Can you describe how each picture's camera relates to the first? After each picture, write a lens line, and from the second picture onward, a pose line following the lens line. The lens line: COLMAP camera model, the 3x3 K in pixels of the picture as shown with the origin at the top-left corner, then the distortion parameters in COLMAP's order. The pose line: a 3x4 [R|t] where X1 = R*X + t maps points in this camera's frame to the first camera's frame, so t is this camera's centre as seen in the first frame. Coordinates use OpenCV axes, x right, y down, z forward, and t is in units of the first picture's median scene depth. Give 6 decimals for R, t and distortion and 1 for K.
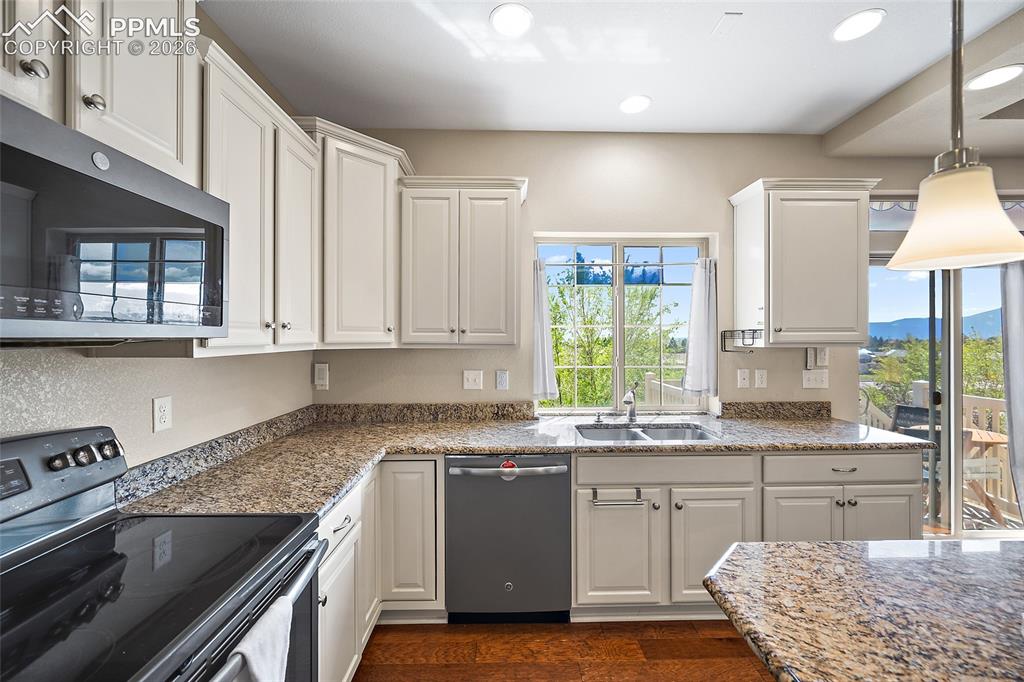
lens RADIAL K [[406.8, 0, 513.8], [0, 406.8, 334.5], [0, 0, 1]] dist [-0.003375, 0.001185]
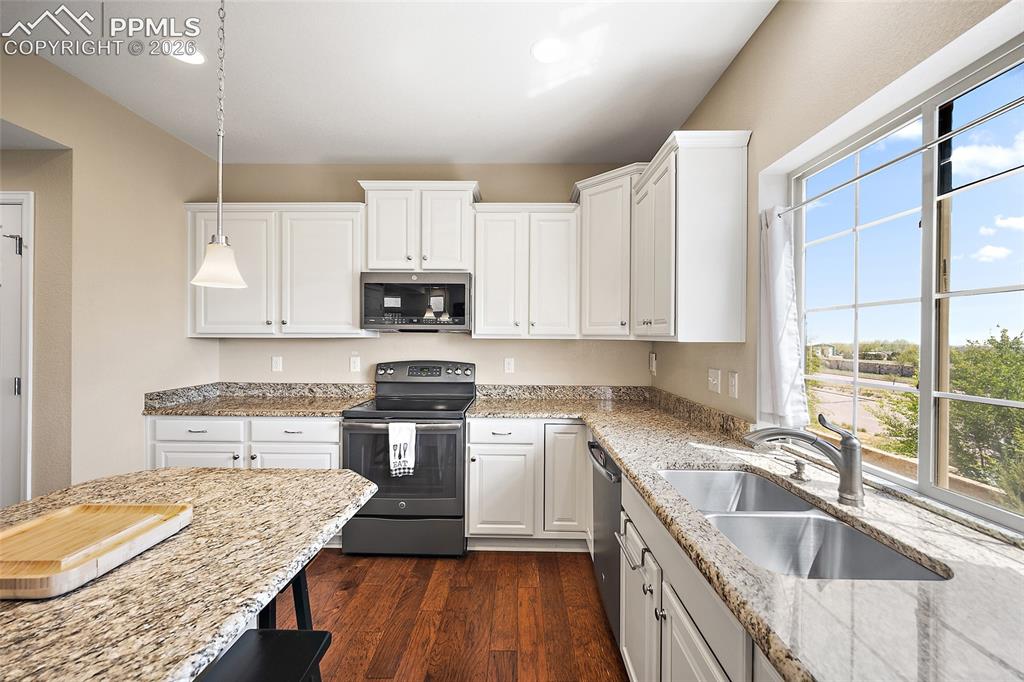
lens RADIAL K [[406.8, 0, 514.9], [0, 406.8, 341.9], [0, 0, 1]] dist [-0.003375, 0.001185]
pose [[-0.033632, 0.009990, -0.999384, 0.865803], [-0.005489, 0.999933, 0.010180, 0.027966], [0.999419, 0.005828, -0.033575, 0.716101]]
